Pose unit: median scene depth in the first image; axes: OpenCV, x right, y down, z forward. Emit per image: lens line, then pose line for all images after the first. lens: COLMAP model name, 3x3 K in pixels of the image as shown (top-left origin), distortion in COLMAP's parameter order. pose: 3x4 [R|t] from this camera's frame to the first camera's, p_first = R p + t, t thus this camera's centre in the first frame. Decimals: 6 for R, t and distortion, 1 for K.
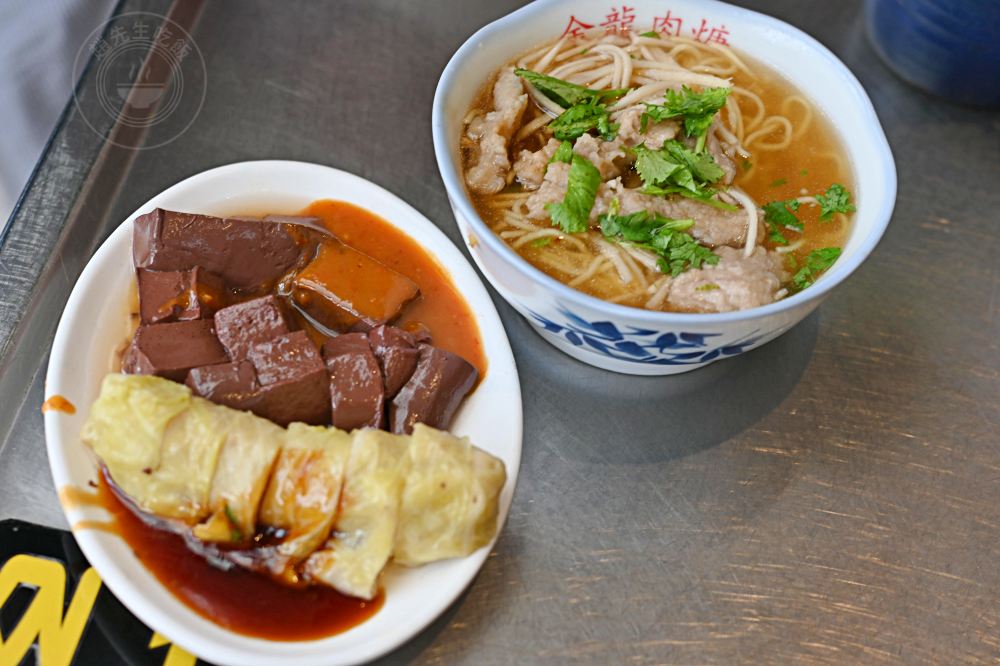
lens RADIAL K [[2208.0, 0, 505.4], [0, 2208.0, 334.6], [0, 0, 1]] dist [0.004955, 0.000000]
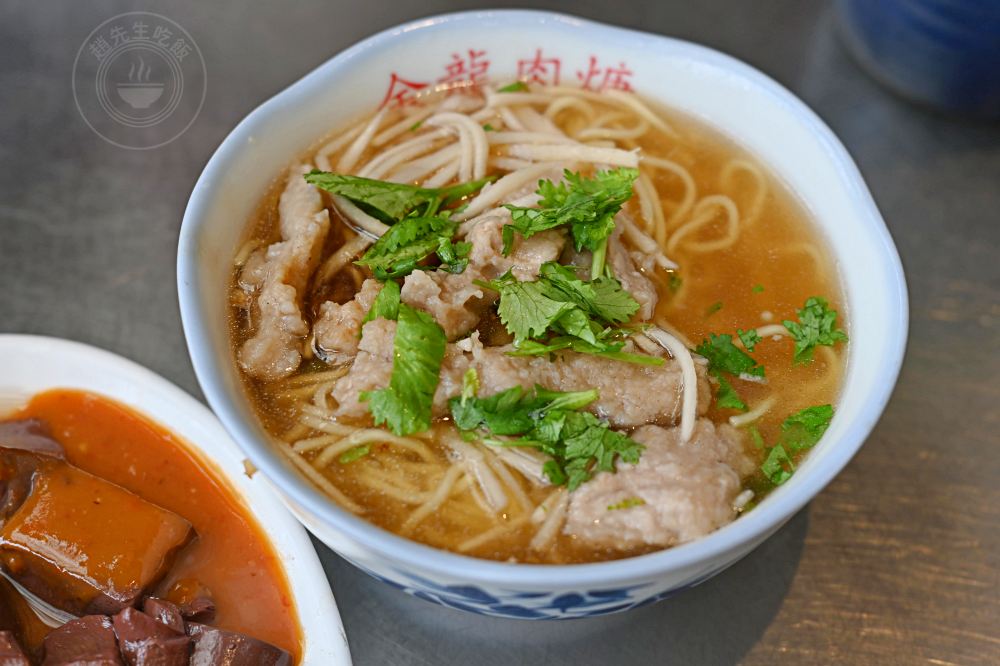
lens RADIAL K [[2208.0, 0, 494.4], [0, 2208.0, 330.9], [0, 0, 1]] dist [0.004955, 0.000000]
pose [[0.994620, -0.103020, -0.010899, 0.062918], [0.103324, 0.994119, 0.032438, -0.090438], [0.007493, -0.033389, 0.999414, 0.352470]]
